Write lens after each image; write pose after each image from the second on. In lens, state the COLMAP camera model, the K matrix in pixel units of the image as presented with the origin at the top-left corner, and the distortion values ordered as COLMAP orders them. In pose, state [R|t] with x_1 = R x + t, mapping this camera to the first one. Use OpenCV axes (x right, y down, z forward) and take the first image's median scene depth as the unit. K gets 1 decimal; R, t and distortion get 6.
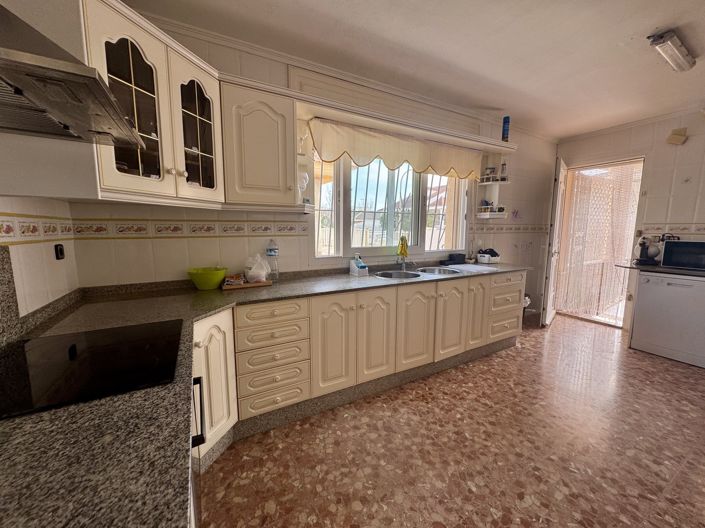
lens RADIAL K [[283.7, 0, 354.7], [0, 283.7, 258.6], [0, 0, 1]] dist [-0.000706, 0.002301]
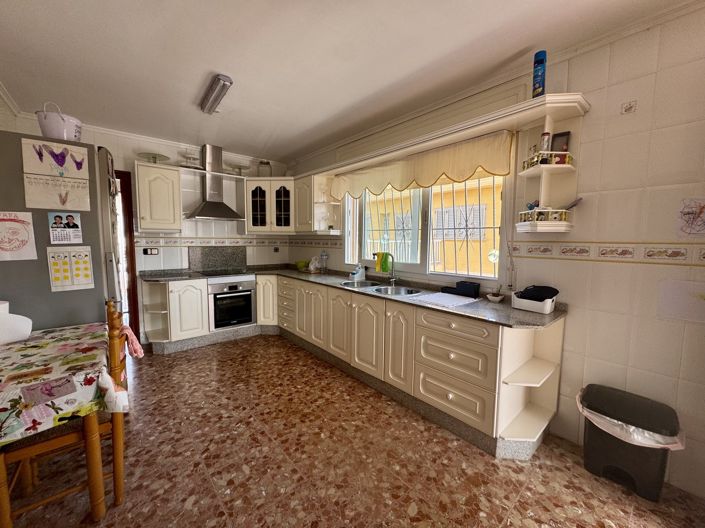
lens RADIAL K [[281.6, 0, 352.5], [0, 281.6, 264.0], [0, 0, 1]] dist [-0.002868, -0.000052]
pose [[0.196382, 0.073634, -0.977759, 1.629012], [-0.130411, 0.990279, 0.048384, -0.098049], [0.971816, 0.118009, 0.204075, 0.902441]]
